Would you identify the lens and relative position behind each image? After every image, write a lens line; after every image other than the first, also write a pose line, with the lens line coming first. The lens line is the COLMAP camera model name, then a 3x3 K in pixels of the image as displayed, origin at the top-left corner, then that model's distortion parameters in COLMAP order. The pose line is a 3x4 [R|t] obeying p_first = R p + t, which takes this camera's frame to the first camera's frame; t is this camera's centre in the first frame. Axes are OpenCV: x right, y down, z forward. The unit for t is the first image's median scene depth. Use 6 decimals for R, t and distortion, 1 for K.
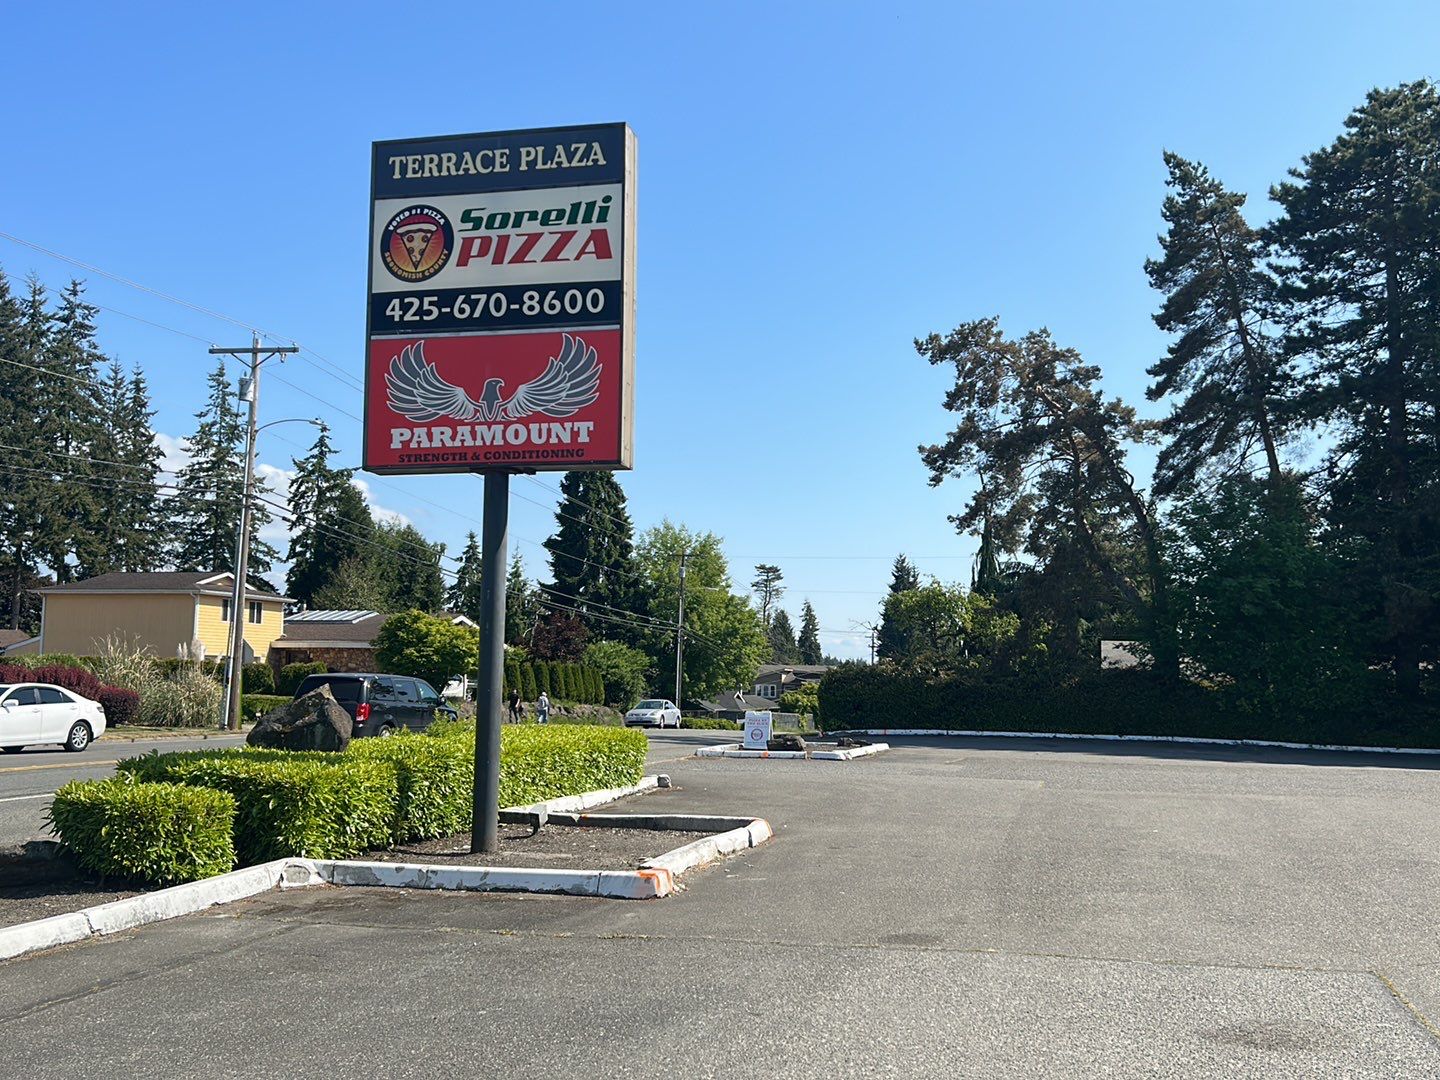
lens RADIAL K [[1402.5, 0, 720.0], [0, 1402.5, 540.0], [0, 0, 1]] dist [0.154656, -0.360401]
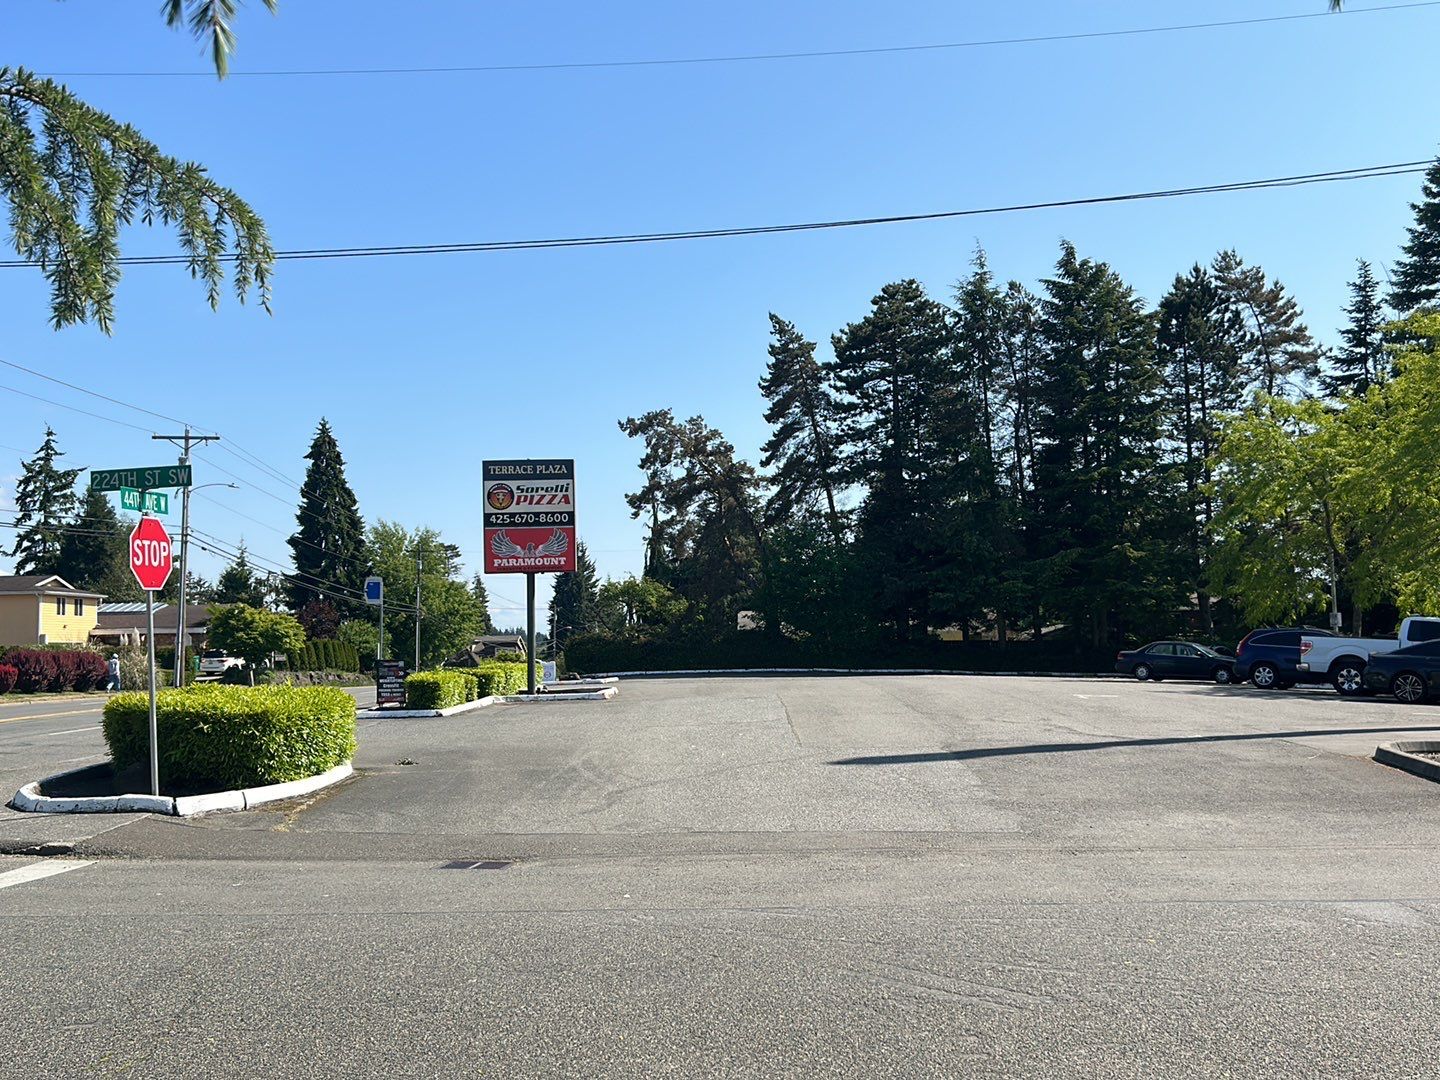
lens RADIAL K [[1402.5, 0, 720.0], [0, 1402.5, 540.0], [0, 0, 1]] dist [0.154656, -0.360401]
pose [[0.970518, -0.016371, 0.240472, -0.136790], [0.010883, 0.999650, 0.024133, -0.052653], [-0.240782, -0.020804, 0.970356, -0.564481]]
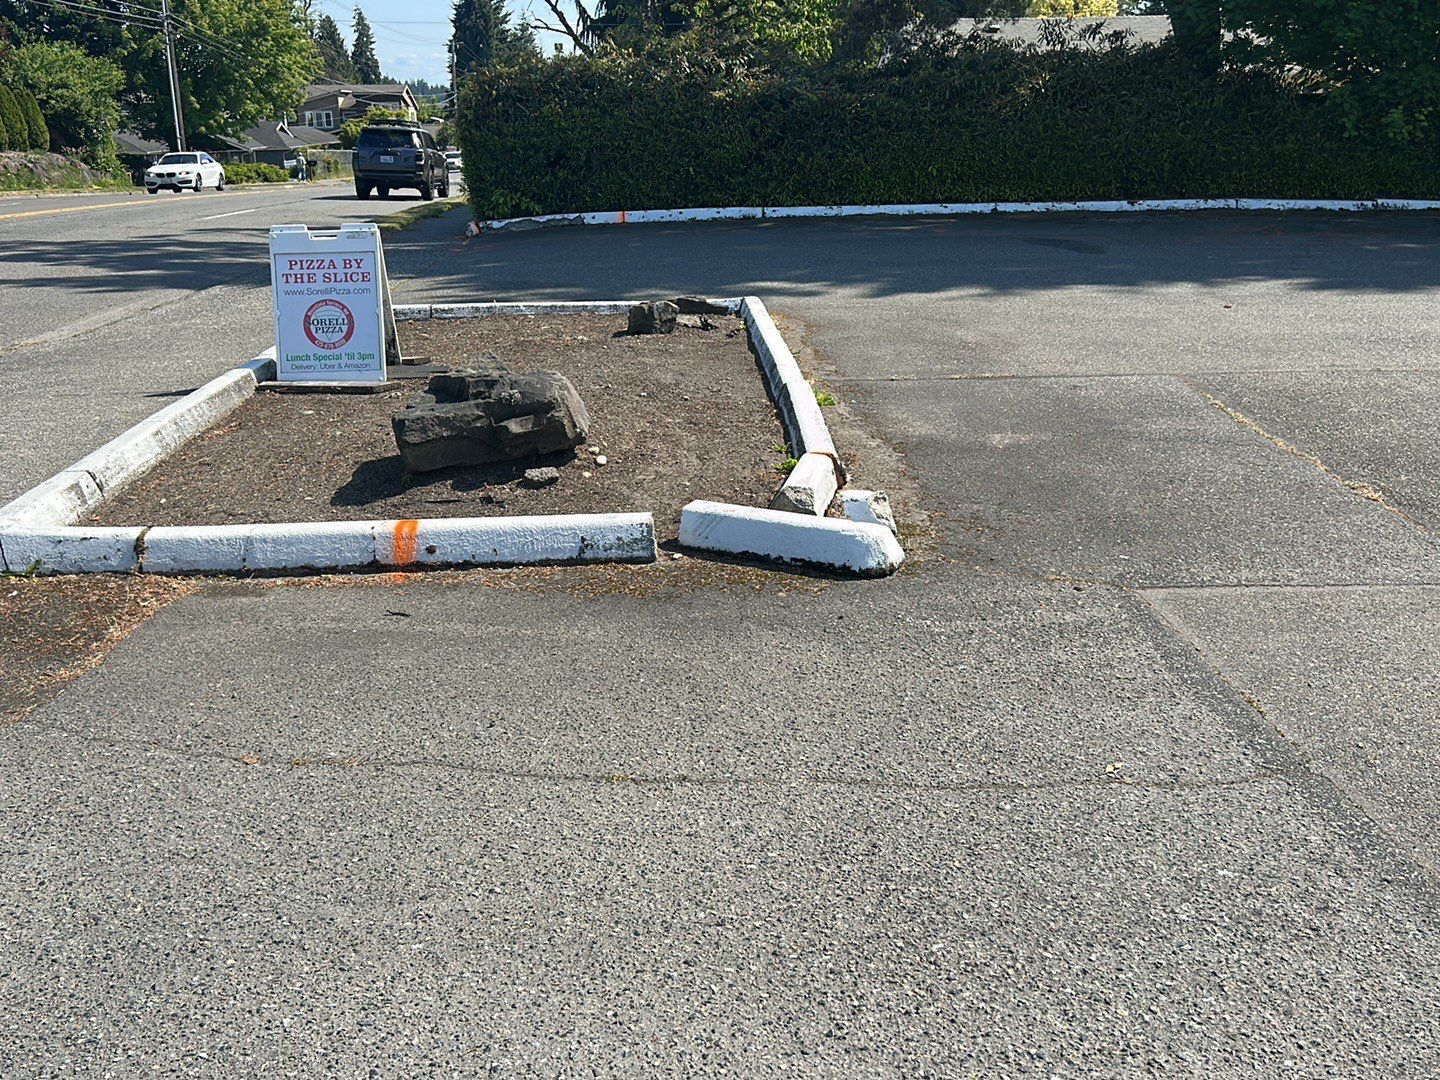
lens RADIAL K [[1434.7, 0, 720.0], [0, 1434.7, 540.0], [0, 0, 1]] dist [0.021557, 0.019134]
pose [[0.956583, -0.108230, 0.270621, 0.015293], [-0.004229, 0.923247, 0.384183, 0.056747], [-0.291430, -0.368647, 0.882705, 0.551691]]
